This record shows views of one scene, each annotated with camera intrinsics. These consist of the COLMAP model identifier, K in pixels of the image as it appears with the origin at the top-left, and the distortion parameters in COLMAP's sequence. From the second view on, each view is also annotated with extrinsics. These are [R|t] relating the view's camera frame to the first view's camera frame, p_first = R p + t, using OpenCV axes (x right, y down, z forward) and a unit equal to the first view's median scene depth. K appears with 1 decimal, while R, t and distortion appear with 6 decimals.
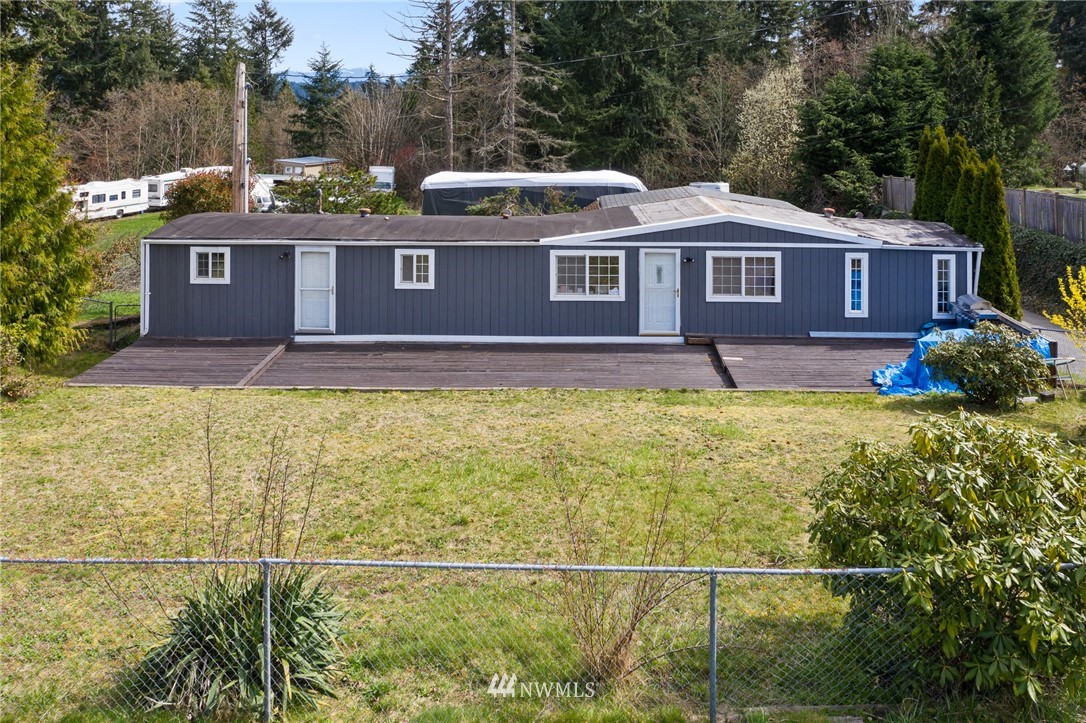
lens RADIAL K [[916.6, 0, 546.0], [0, 916.6, 83.6], [0, 0, 1]] dist [0.015240, 0.007565]
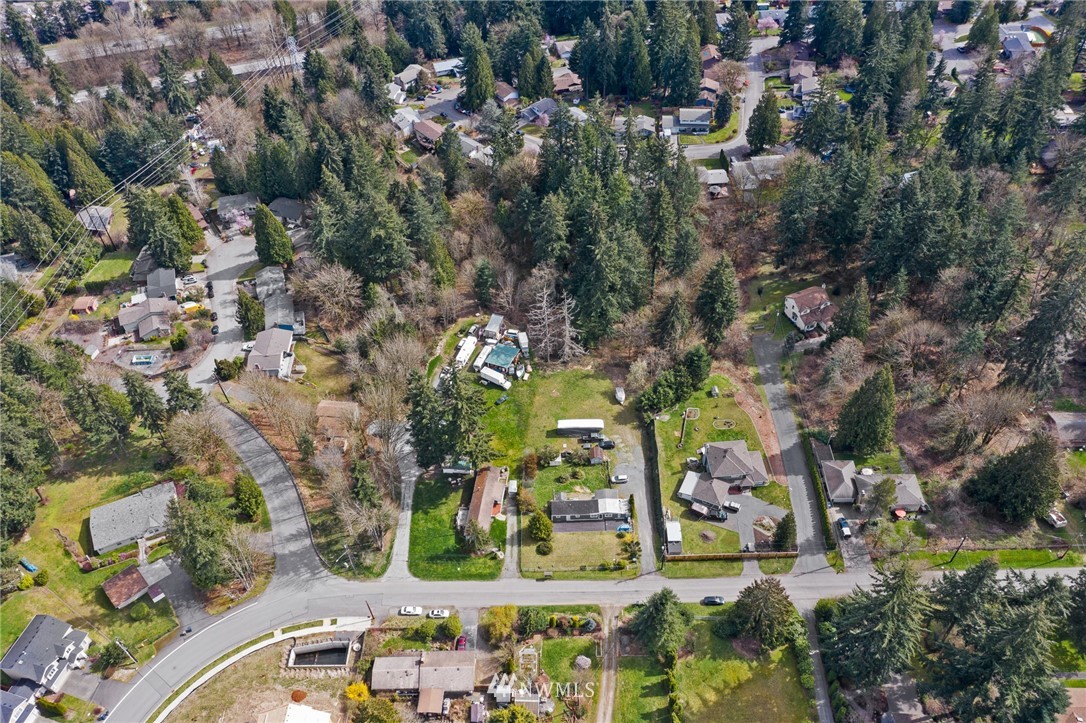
lens RADIAL K [[859.5, 0, 543.0], [0, 859.5, 361.5], [0, 0, 1]] dist [-0.010770, 0.005600]
pose [[0.998820, -0.047437, -0.010375, -0.354646], [0.040156, 0.686767, 0.725767, -8.257297], [-0.027303, -0.725328, 0.687862, -4.527939]]
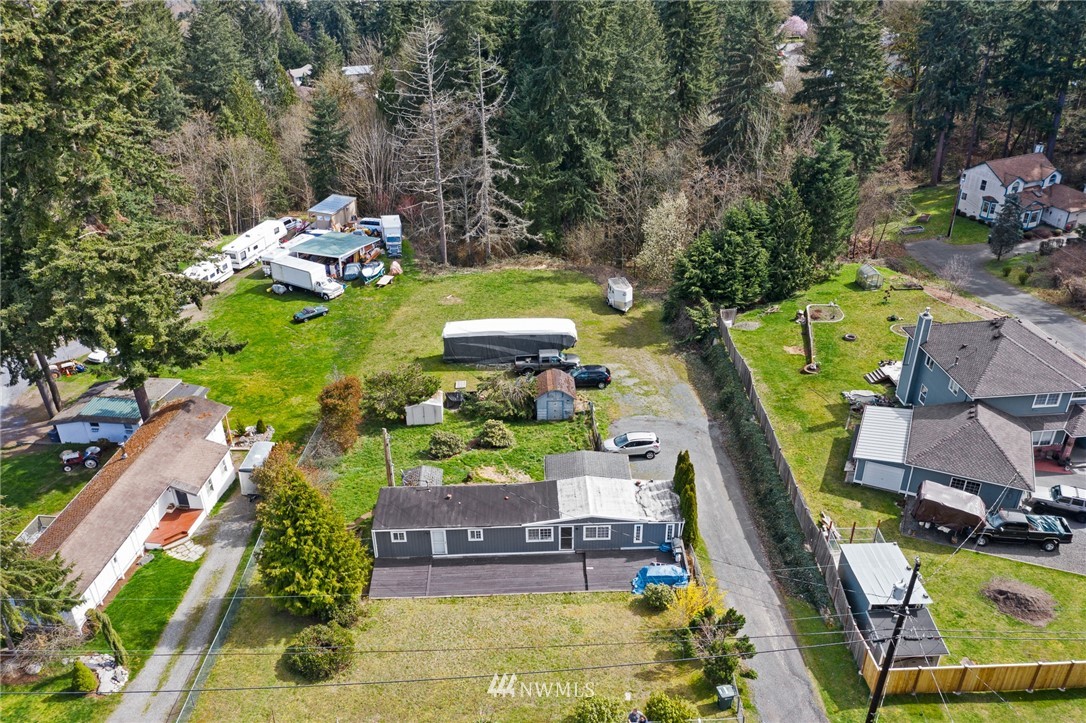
lens RADIAL K [[859.5, 0, 543.0], [0, 859.5, 361.5], [0, 0, 1]] dist [-0.010770, 0.005600]
pose [[0.998850, -0.037345, 0.030056, -0.002031], [0.017562, 0.868456, 0.495455, -1.482491], [-0.044605, -0.494357, 0.868114, -0.942204]]
